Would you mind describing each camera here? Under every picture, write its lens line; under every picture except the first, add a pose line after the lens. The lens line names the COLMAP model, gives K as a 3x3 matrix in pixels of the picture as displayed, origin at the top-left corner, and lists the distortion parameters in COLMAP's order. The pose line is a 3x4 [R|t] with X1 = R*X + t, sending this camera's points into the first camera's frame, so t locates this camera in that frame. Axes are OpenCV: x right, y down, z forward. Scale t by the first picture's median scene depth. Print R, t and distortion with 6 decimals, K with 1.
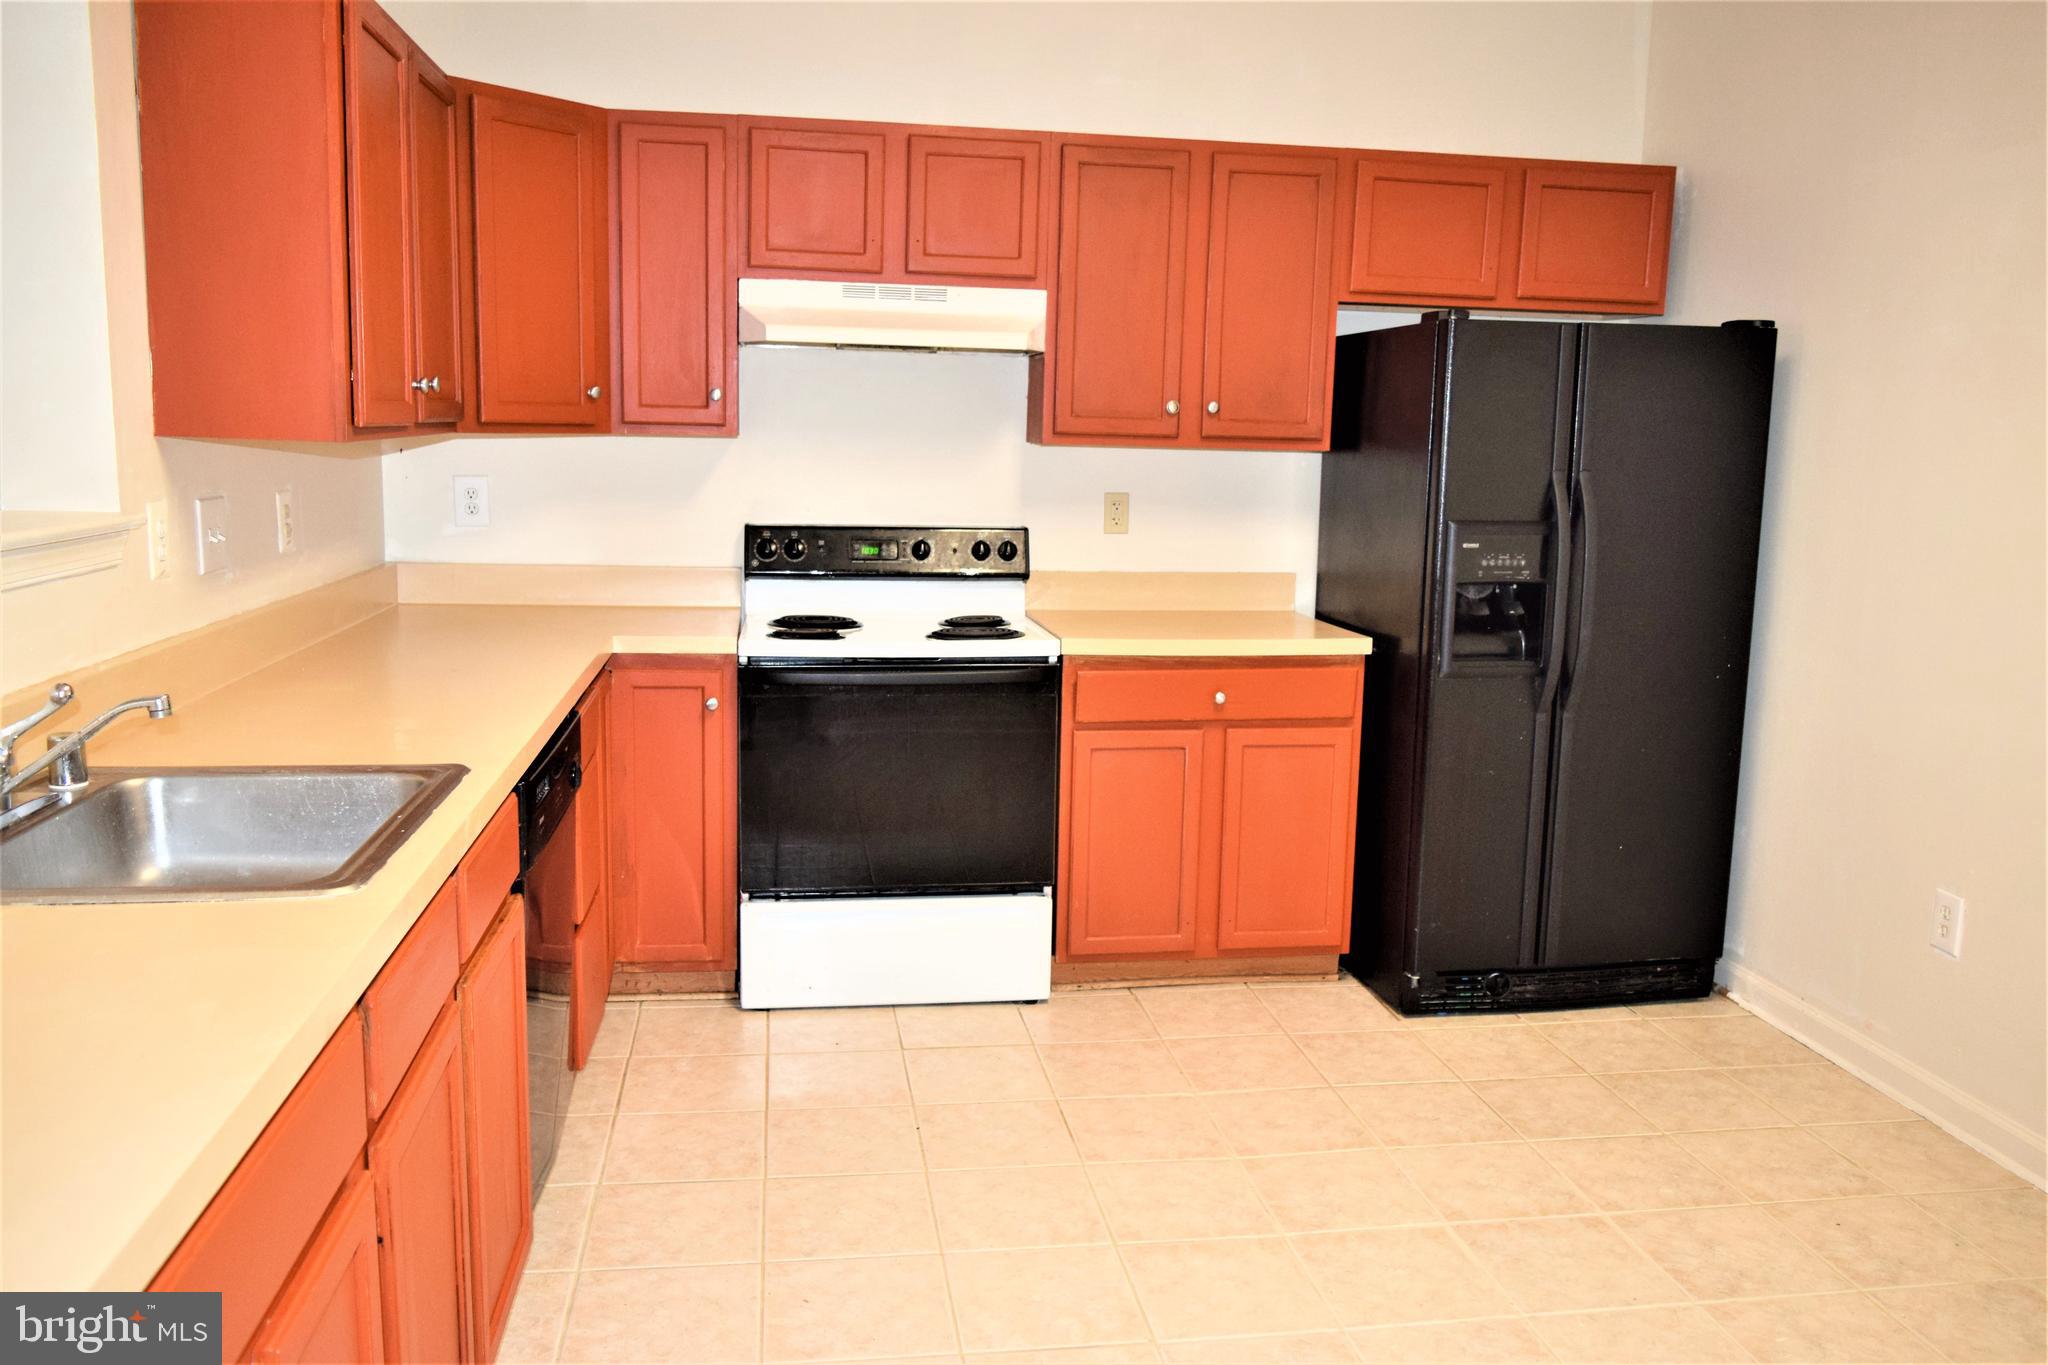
lens RADIAL K [[1579.0, 0, 1024.0], [0, 1579.0, 682.5], [0, 0, 1]] dist [-0.014830, 0.000974]
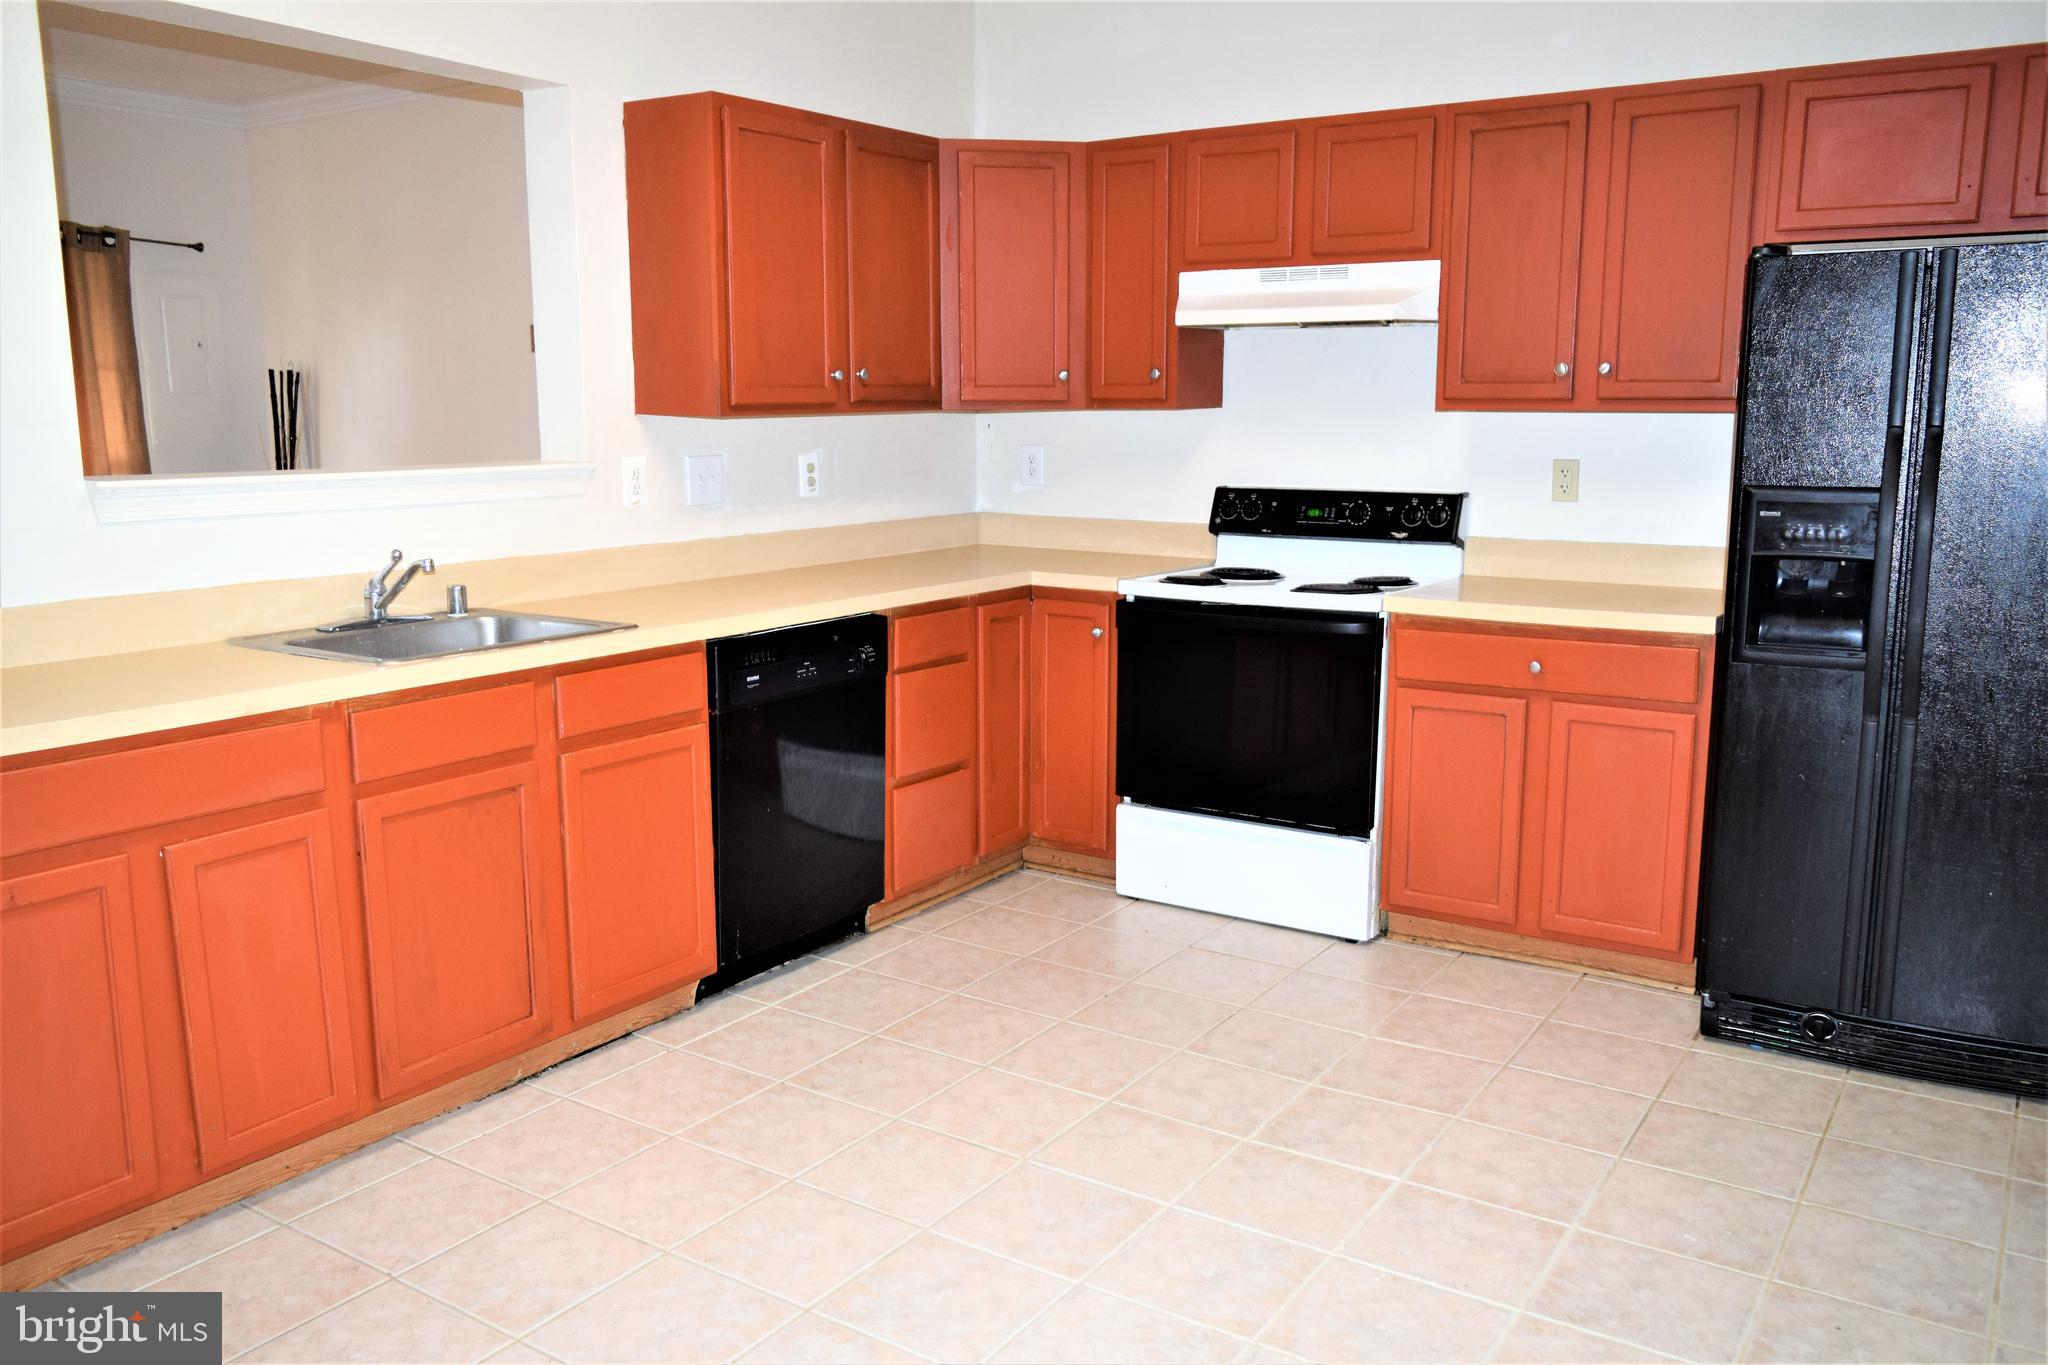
lens RADIAL K [[1597.0, 0, 1024.0], [0, 1597.0, 682.5], [0, 0, 1]] dist [-0.022390, 0.005780]
pose [[0.734784, 0.090706, -0.672209, 0.547892], [-0.087403, 0.995418, 0.038780, 0.008551], [0.672646, 0.030259, 0.739345, 0.062376]]
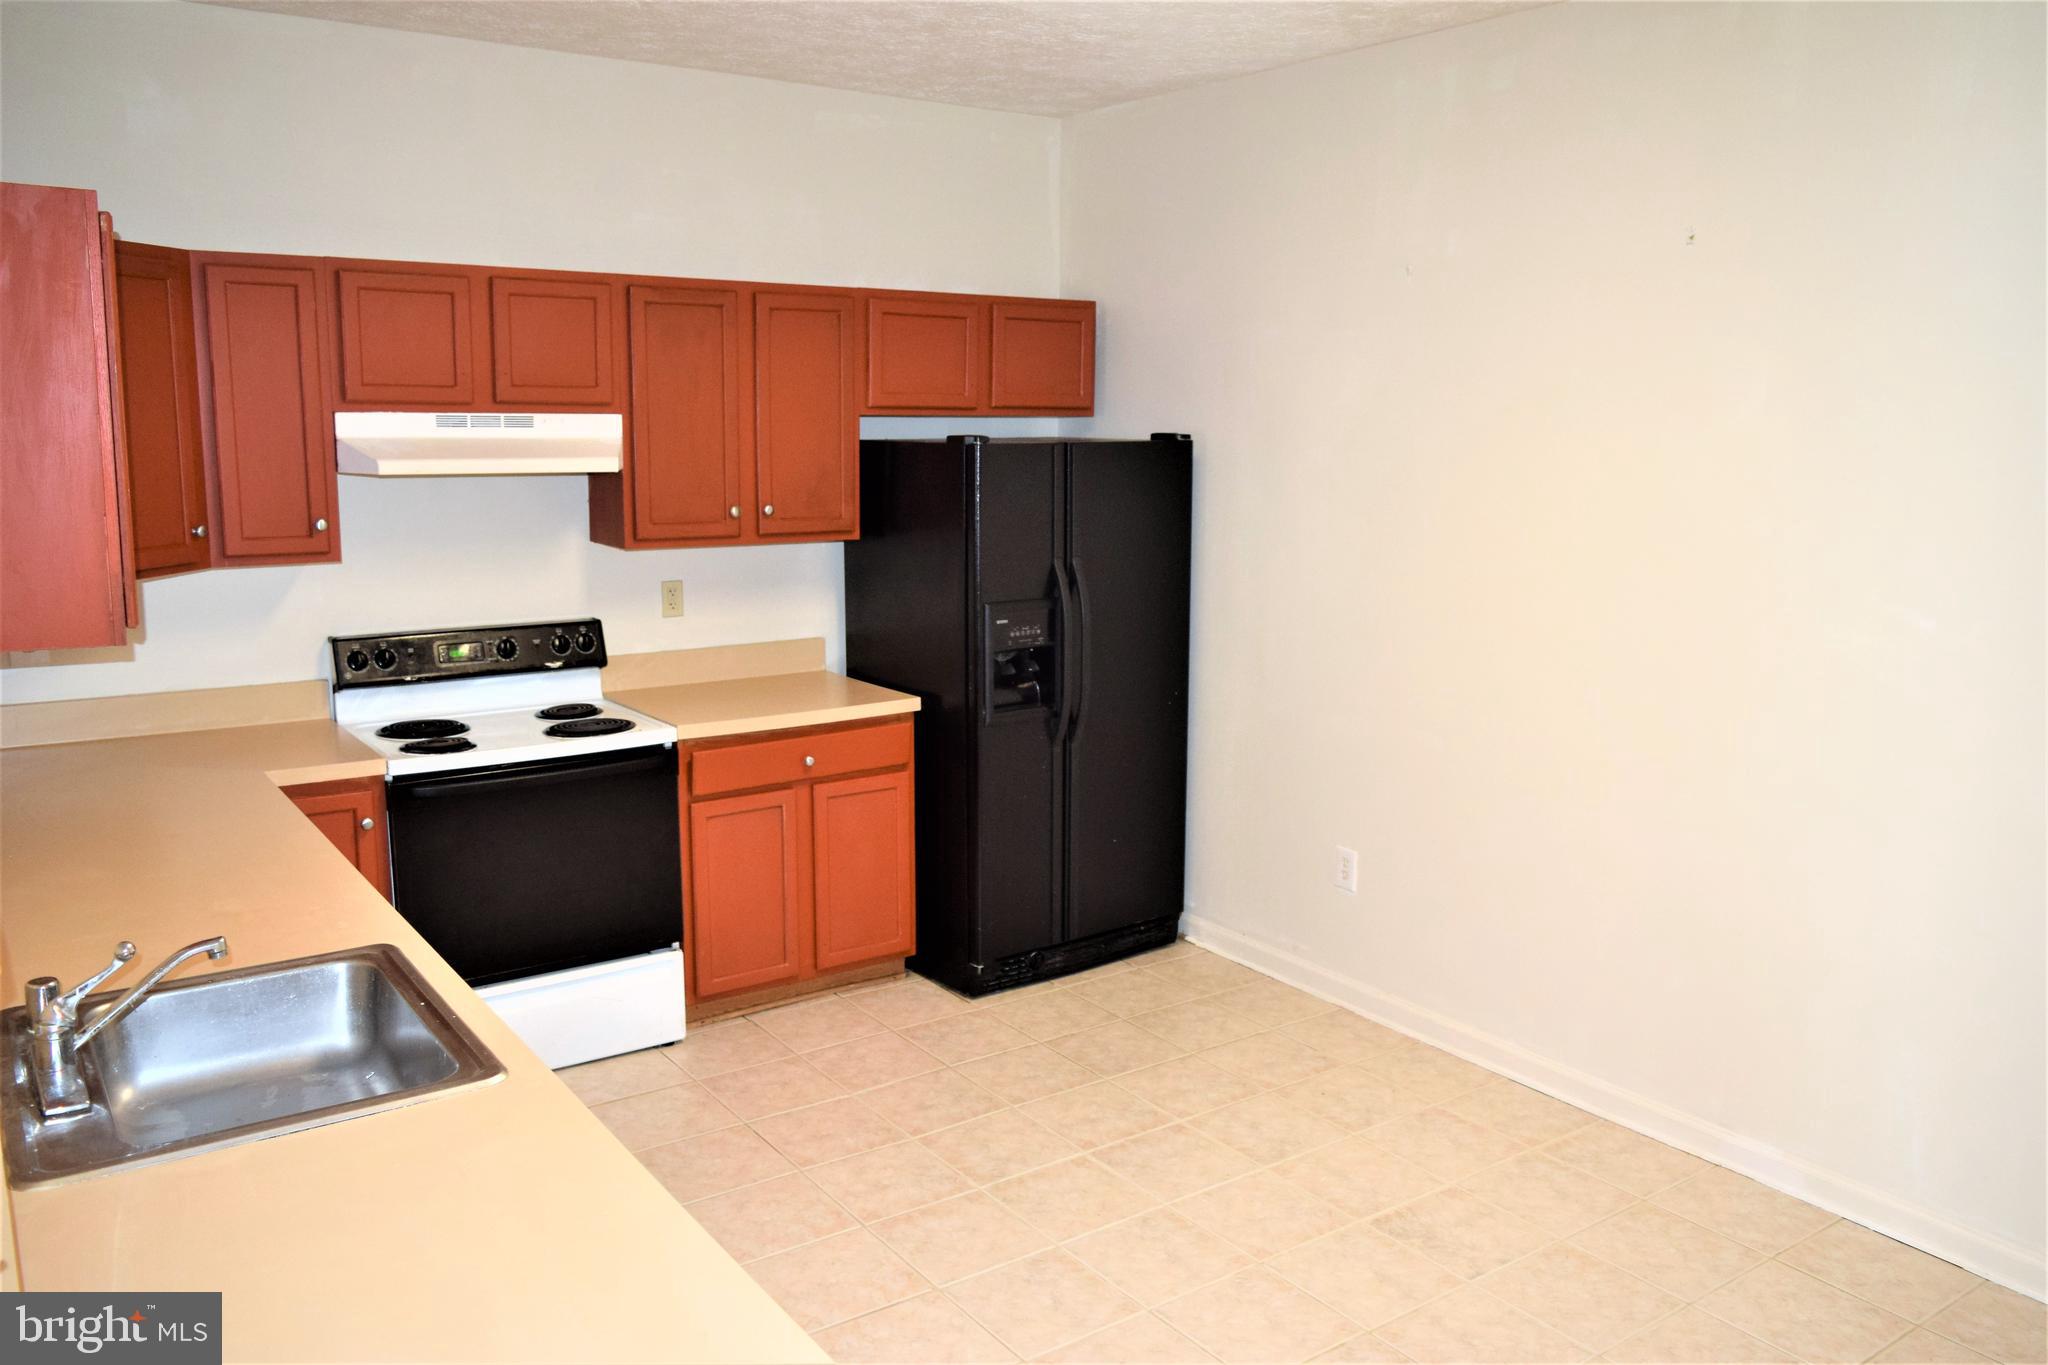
lens RADIAL K [[1579.0, 0, 1024.0], [0, 1579.0, 682.5], [0, 0, 1]] dist [-0.014830, 0.000974]
pose [[0.894832, -0.090924, 0.437045, -0.241859], [0.081166, 0.995857, 0.040996, -0.083634], [-0.438962, -0.001211, 0.898505, -0.133463]]
